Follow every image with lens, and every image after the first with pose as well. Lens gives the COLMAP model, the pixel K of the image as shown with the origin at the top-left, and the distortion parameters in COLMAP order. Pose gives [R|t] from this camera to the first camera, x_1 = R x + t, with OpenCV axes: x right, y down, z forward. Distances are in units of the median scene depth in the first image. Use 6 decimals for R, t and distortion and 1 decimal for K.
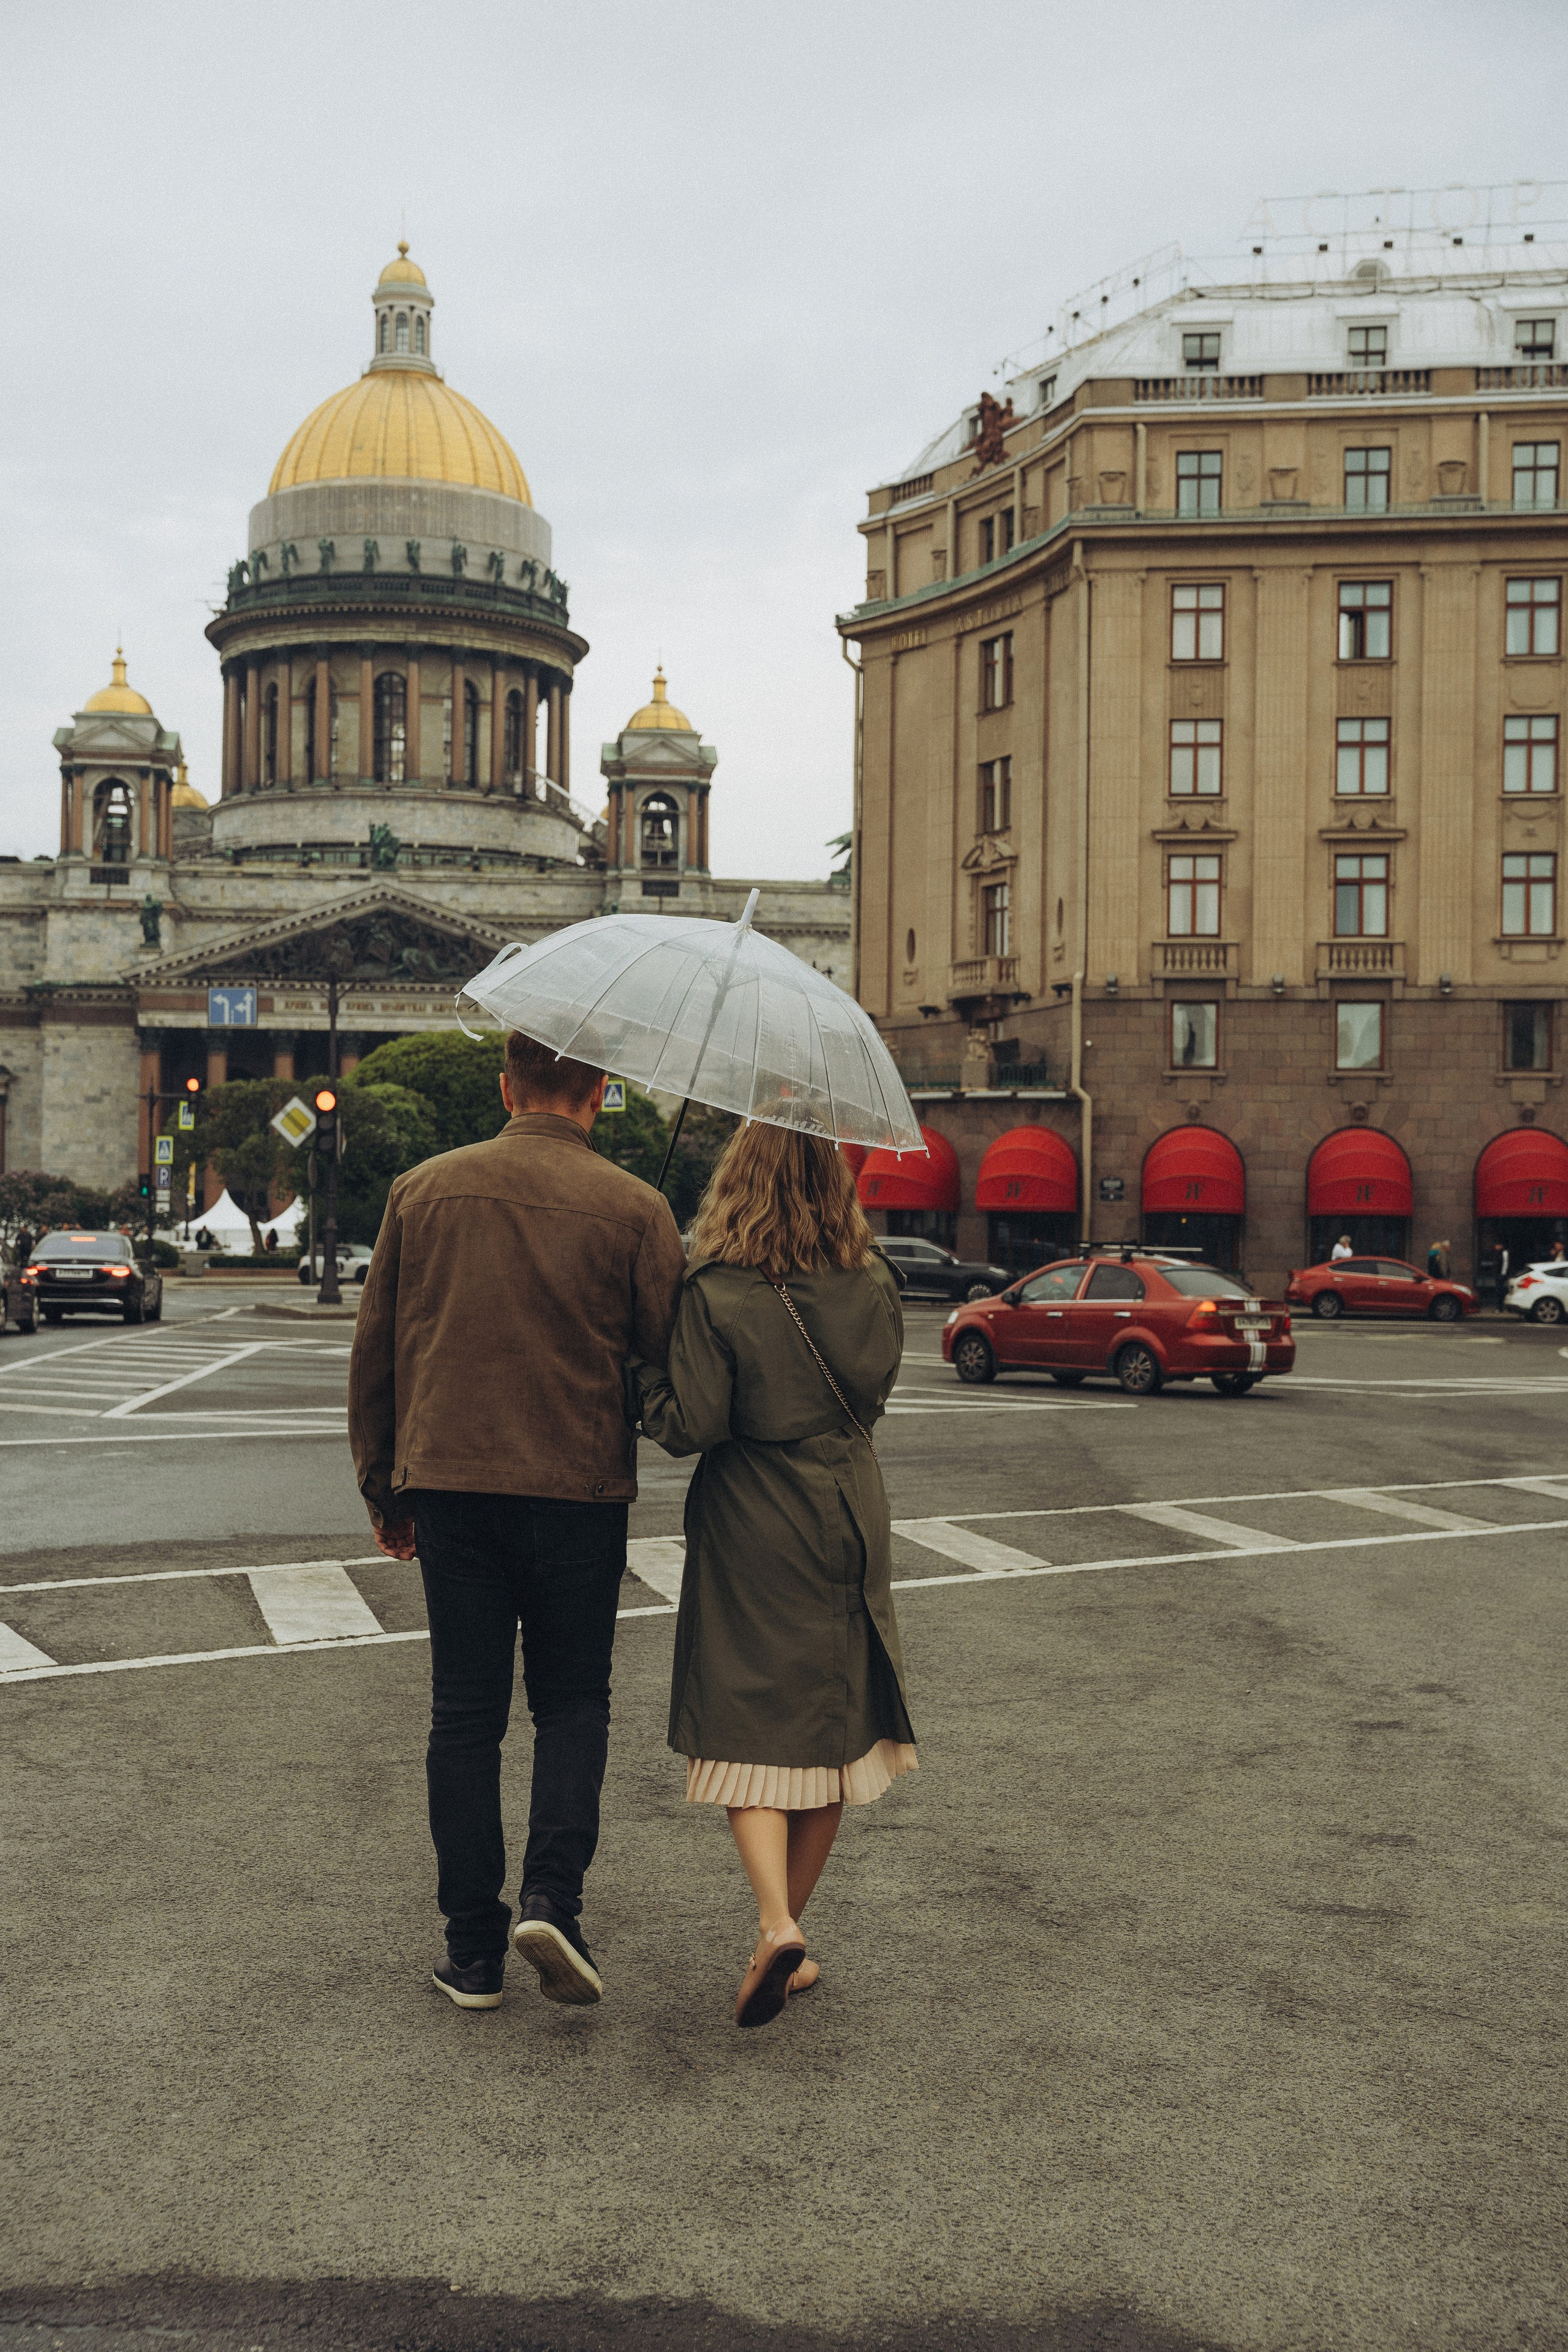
lens RADIAL K [[2914.0, 0, 784.0], [0, 2914.0, 1176.0], [0, 0, 1]] dist [0.042067, 0.324708]
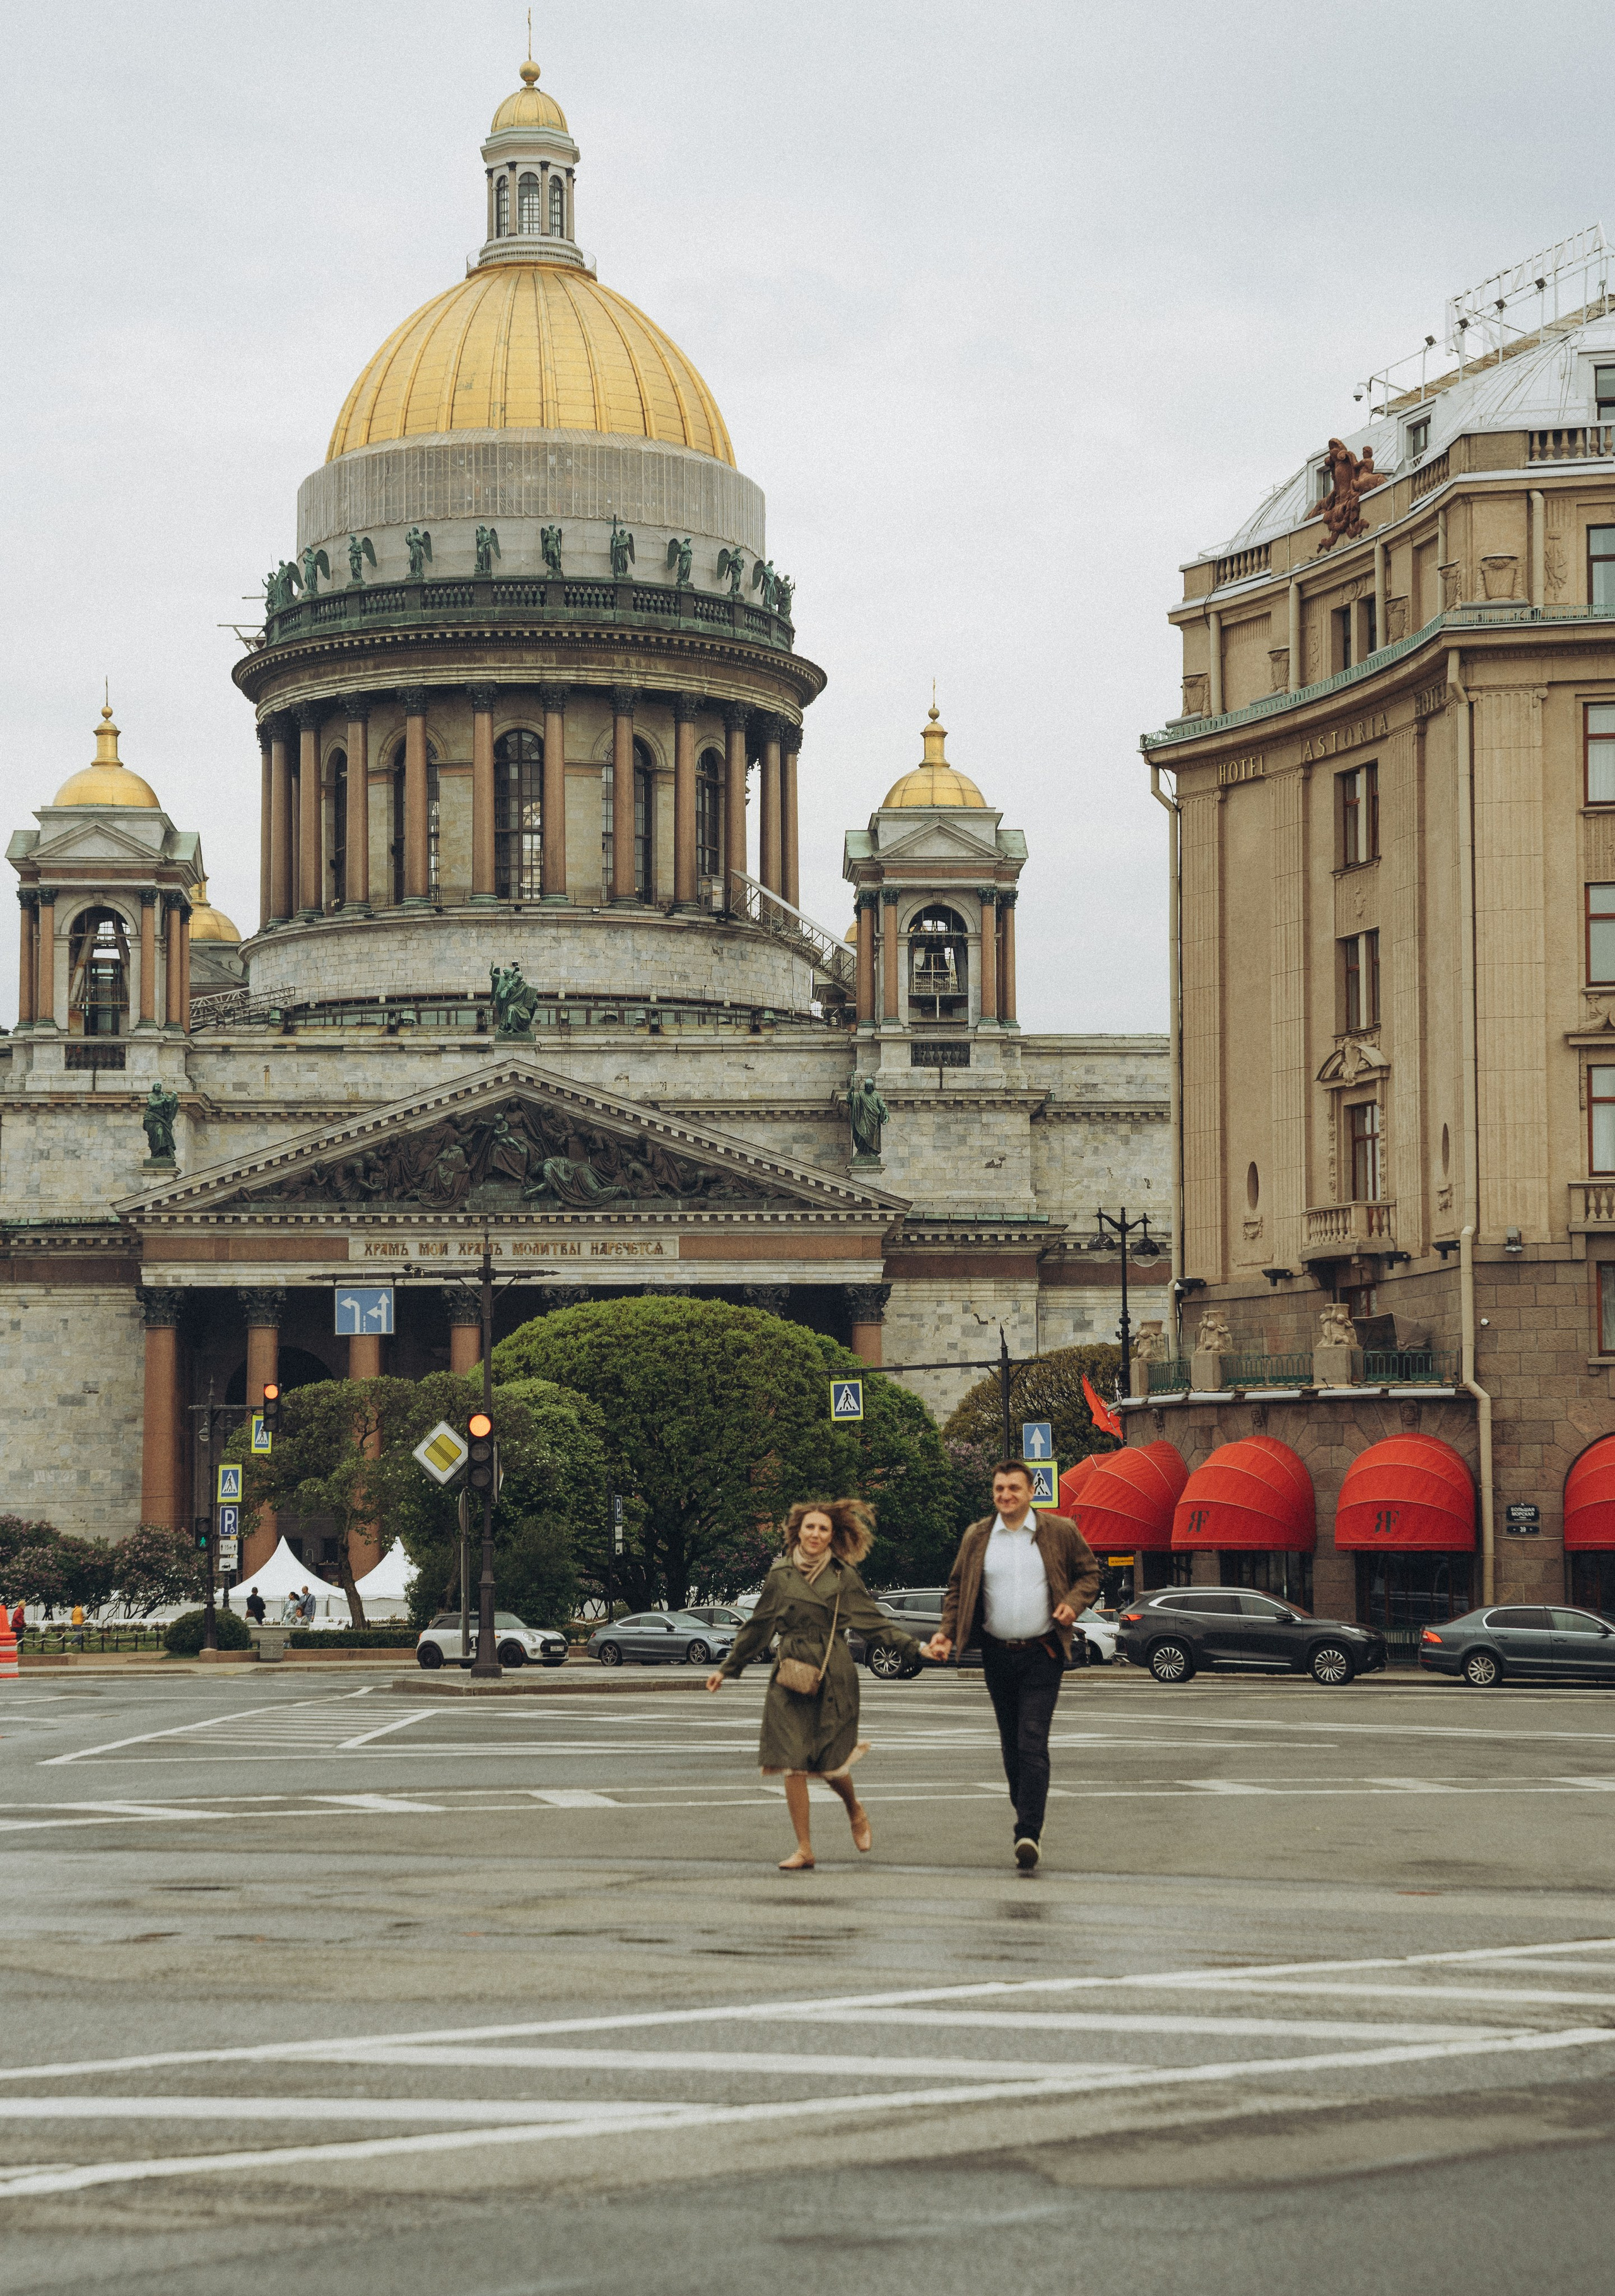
lens RADIAL K [[4900.6, 0, 780.8], [0, 4900.6, 1164.3], [0, 0, 1]] dist [0.379950, -0.079642]
pose [[0.996608, -0.022012, -0.079296, 0.008169], [0.016566, 0.997500, -0.068698, -0.000648], [0.080610, 0.067151, 0.994481, -0.080298]]
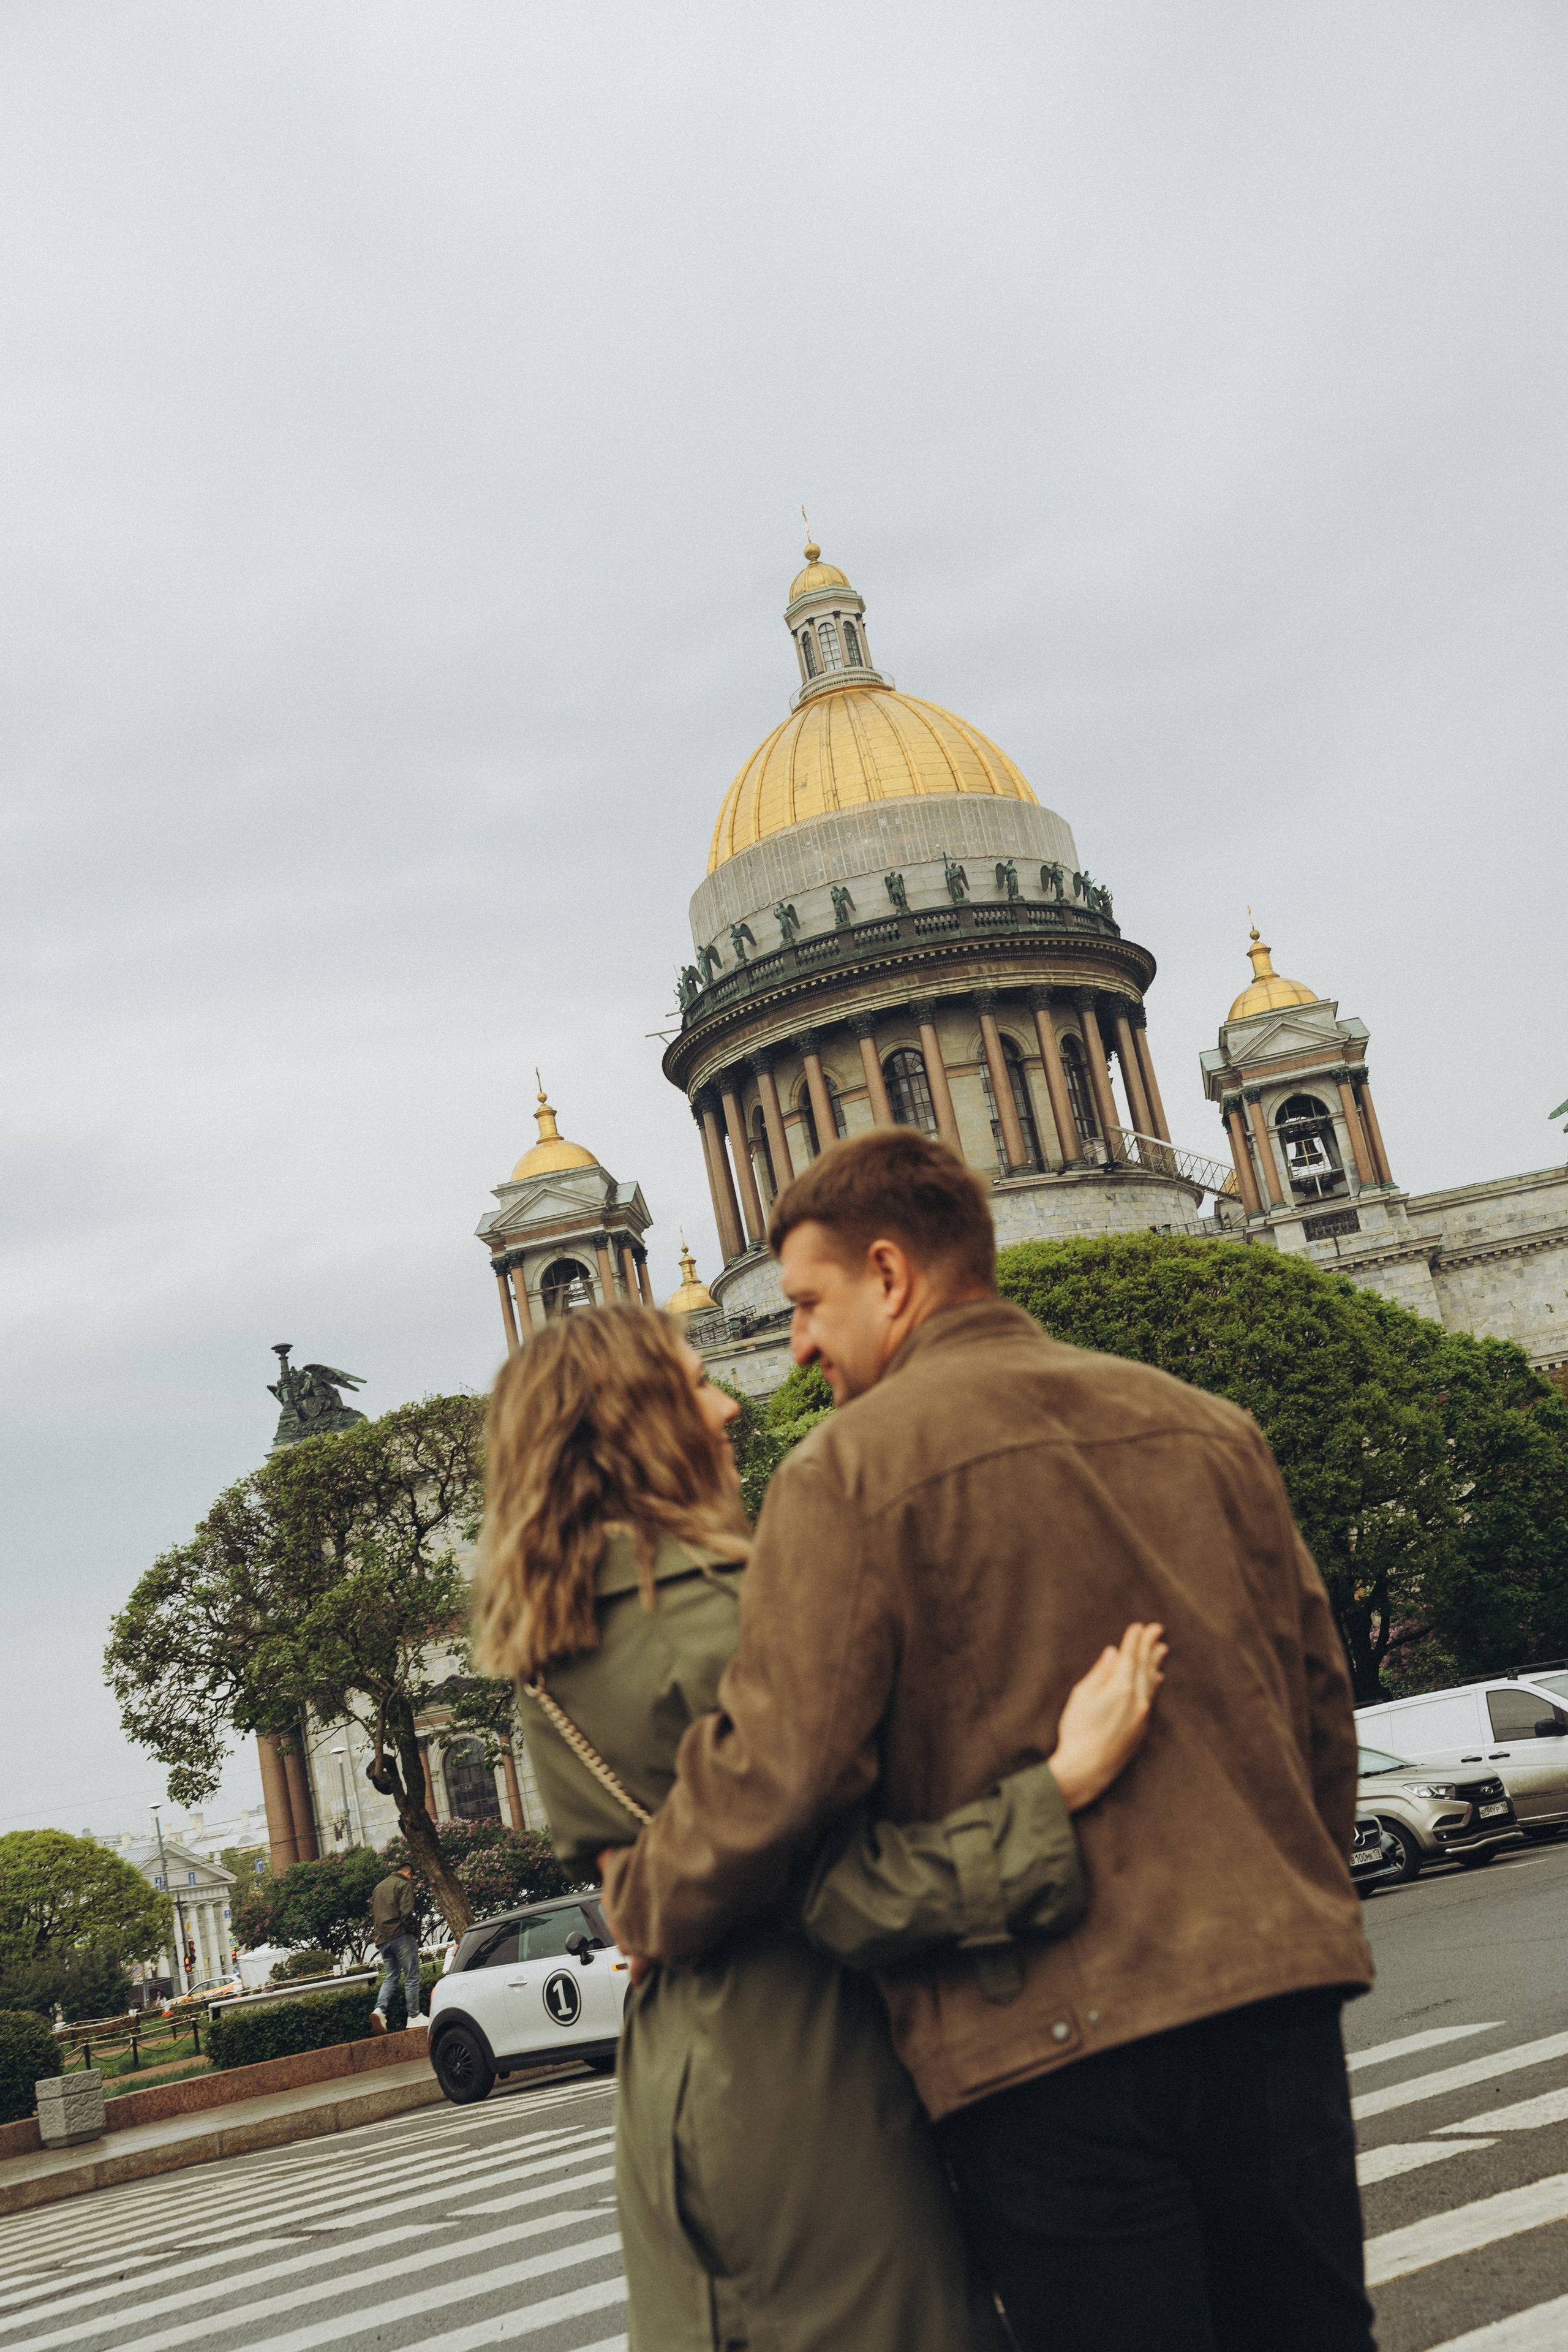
lens RADIAL K [[2952.1, 0, 784.0], [0, 2952.1, 1176.0], [0, 0, 1]] dist [0.074481, 0.000016]
pose [[0.950384, -0.244825, -0.191913, -0.029396], [0.204078, 0.956309, -0.209347, 0.011324], [0.234781, 0.159795, 0.958824, 0.308164]]
